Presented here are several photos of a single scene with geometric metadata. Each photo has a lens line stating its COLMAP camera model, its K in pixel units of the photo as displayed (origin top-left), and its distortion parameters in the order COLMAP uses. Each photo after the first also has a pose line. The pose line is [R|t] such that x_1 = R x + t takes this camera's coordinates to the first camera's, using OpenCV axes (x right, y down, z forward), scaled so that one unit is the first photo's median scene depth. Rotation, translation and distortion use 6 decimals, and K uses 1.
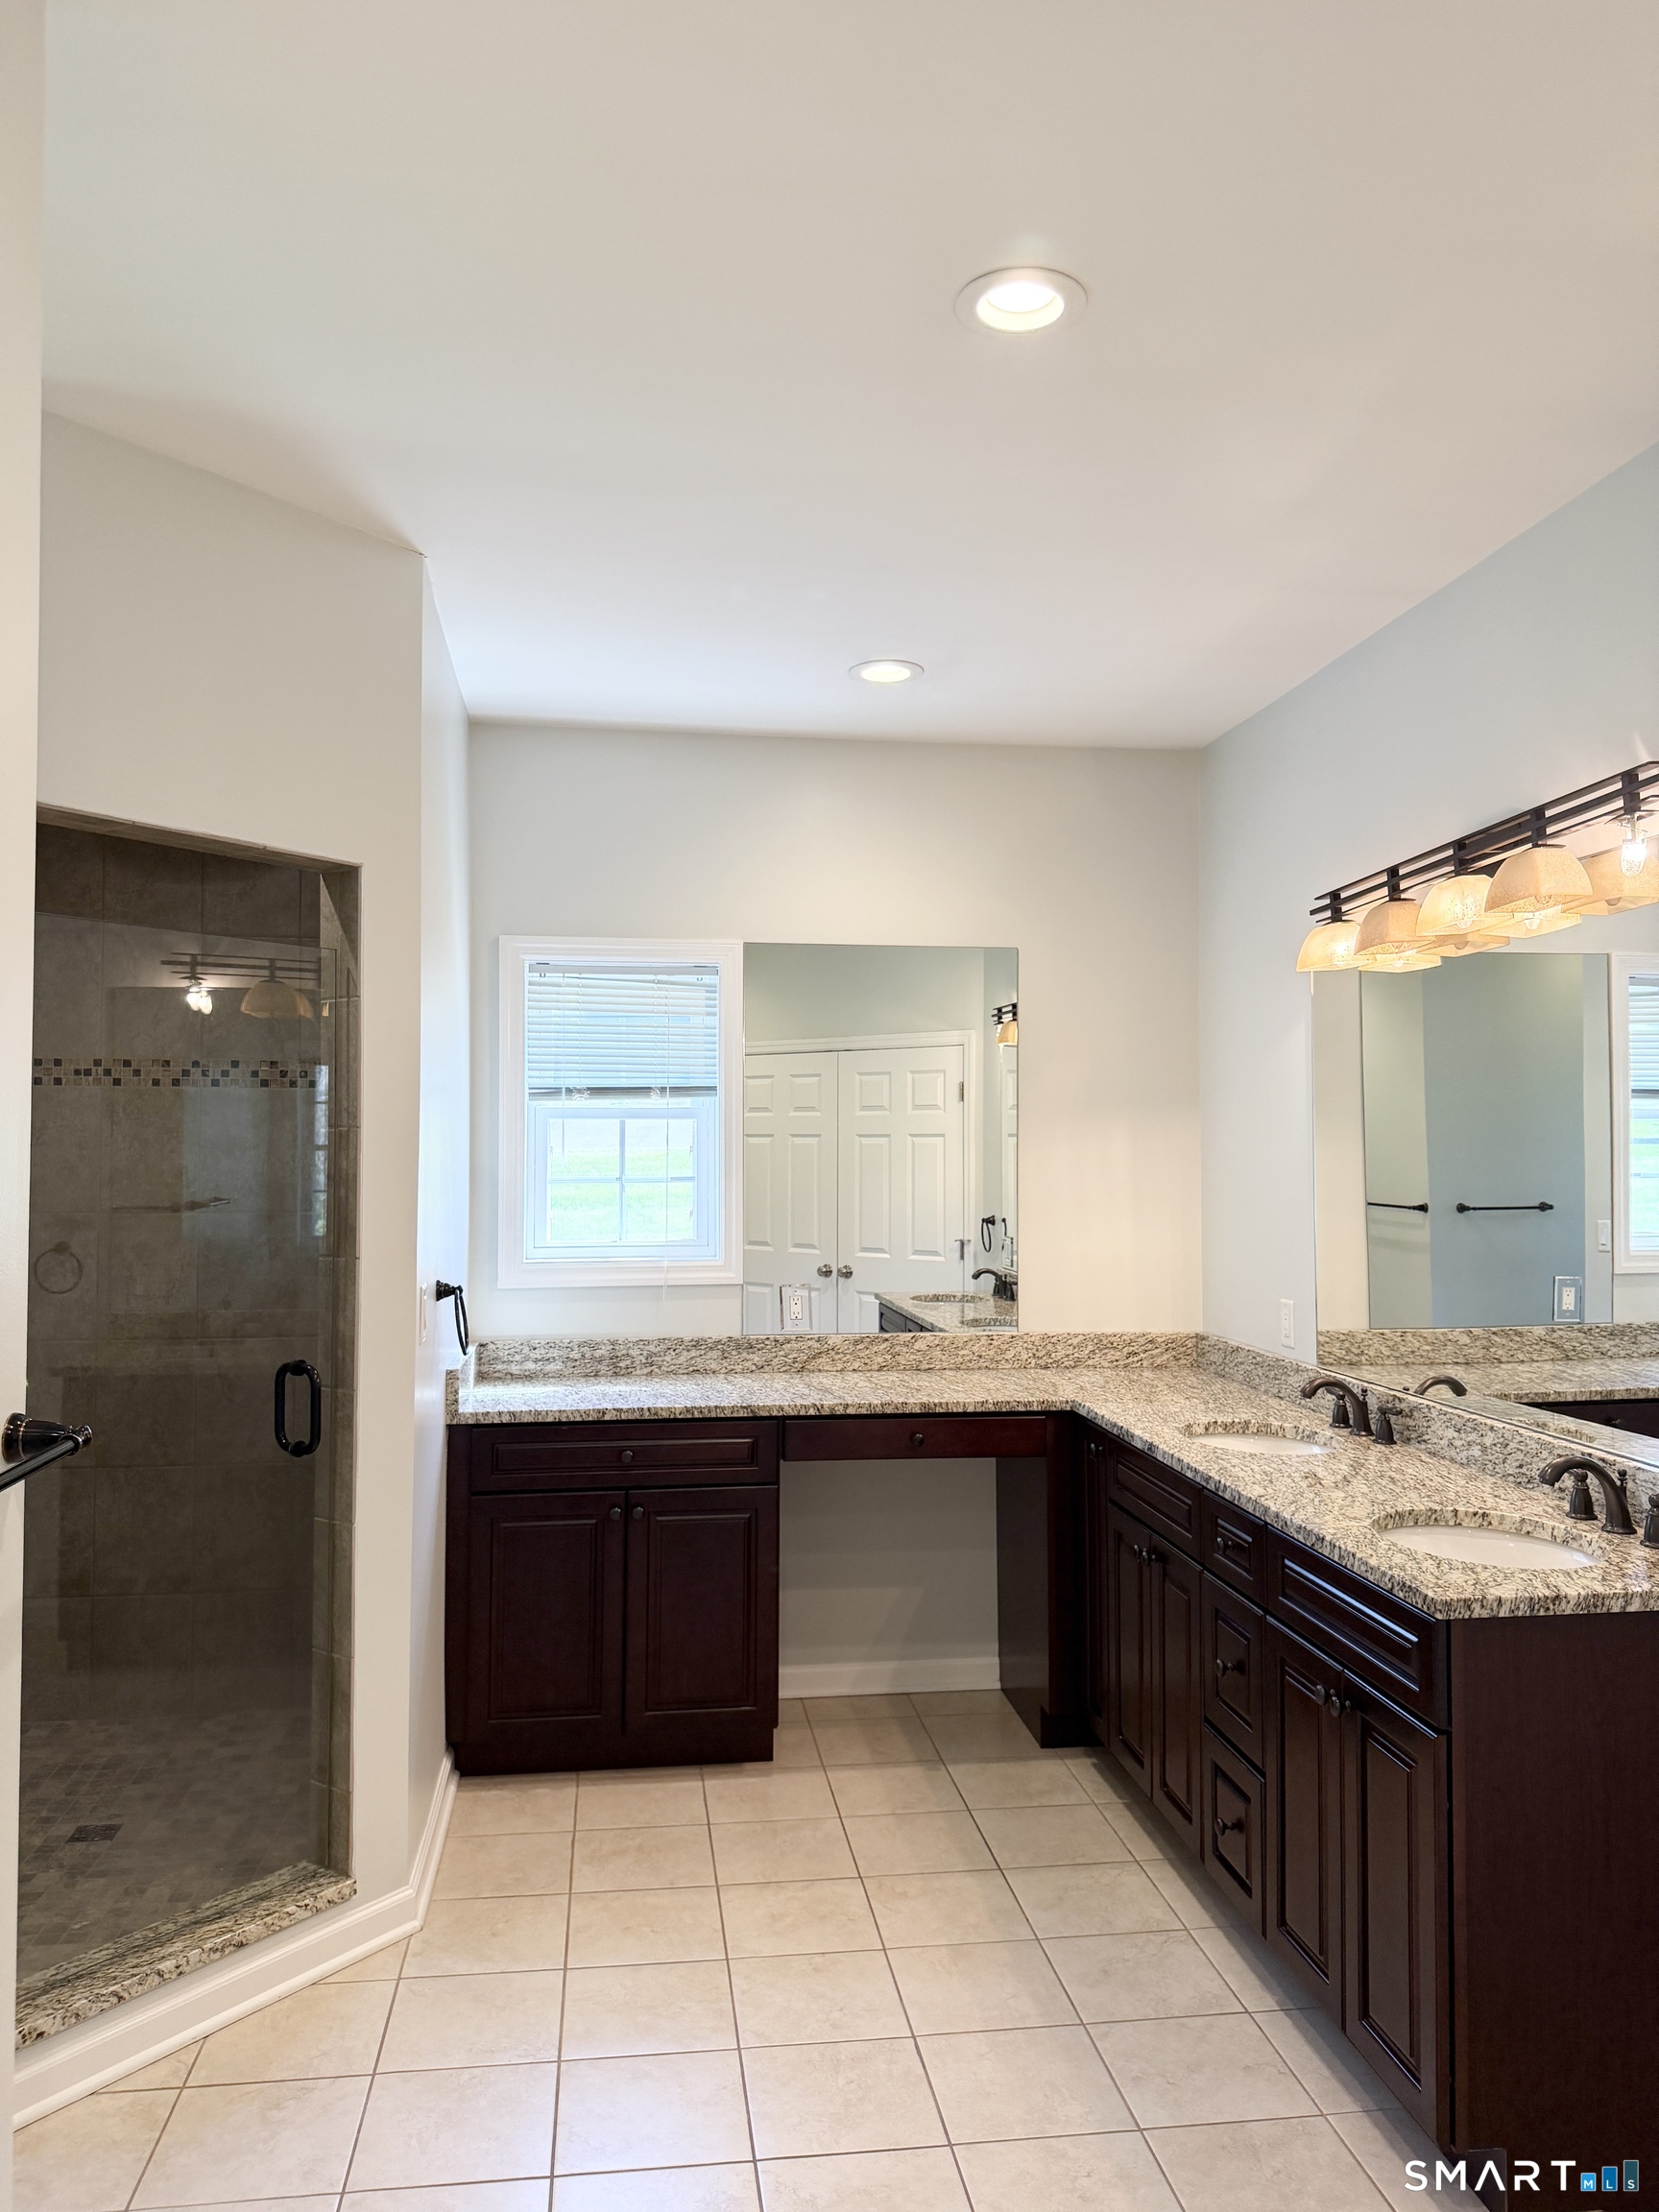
lens RADIAL K [[1562.4, 0, 821.7], [0, 1562.4, 1106.5], [0, 0, 1]] dist [0.069521, -0.084877]
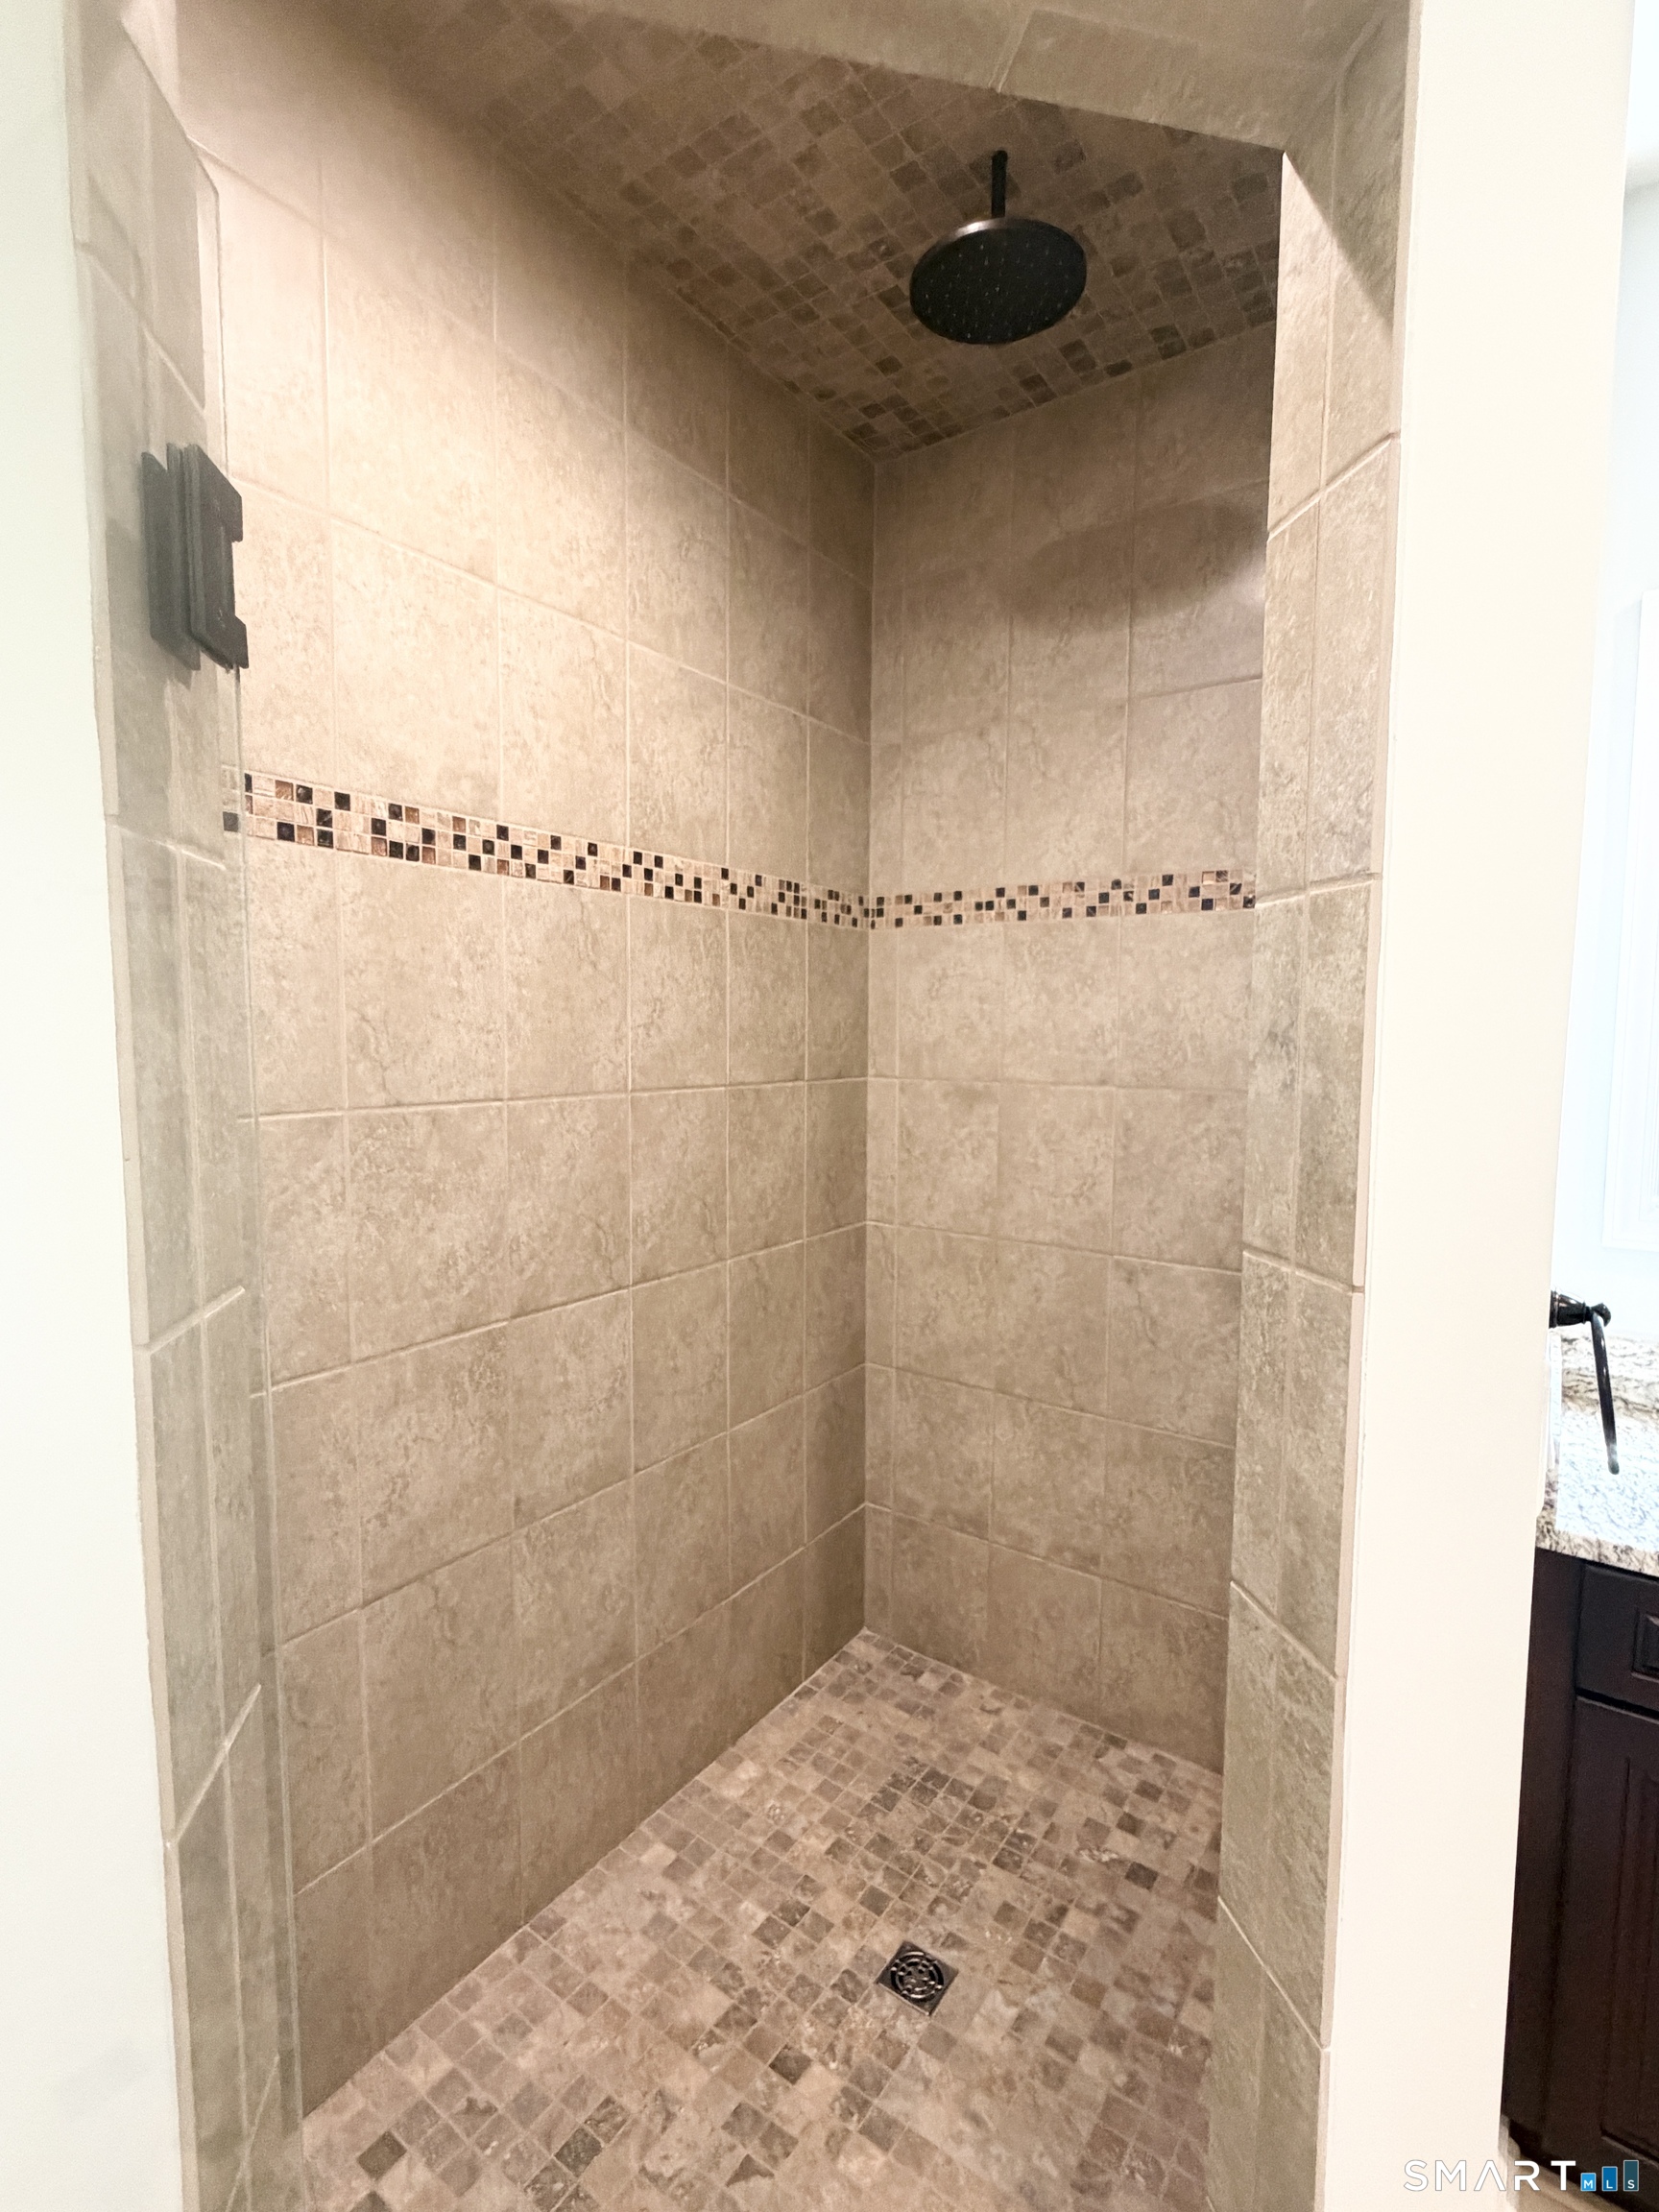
lens RADIAL K [[1041.0, 0, 812.8], [0, 1041.0, 1108.3], [0, 0, 1]] dist [-0.004327, 0.000236]
pose [[0.730303, 0.059826, -0.680498, -0.167806], [0.015016, 0.994511, 0.103547, 0.024297], [0.682958, -0.085839, 0.725397, 0.551628]]
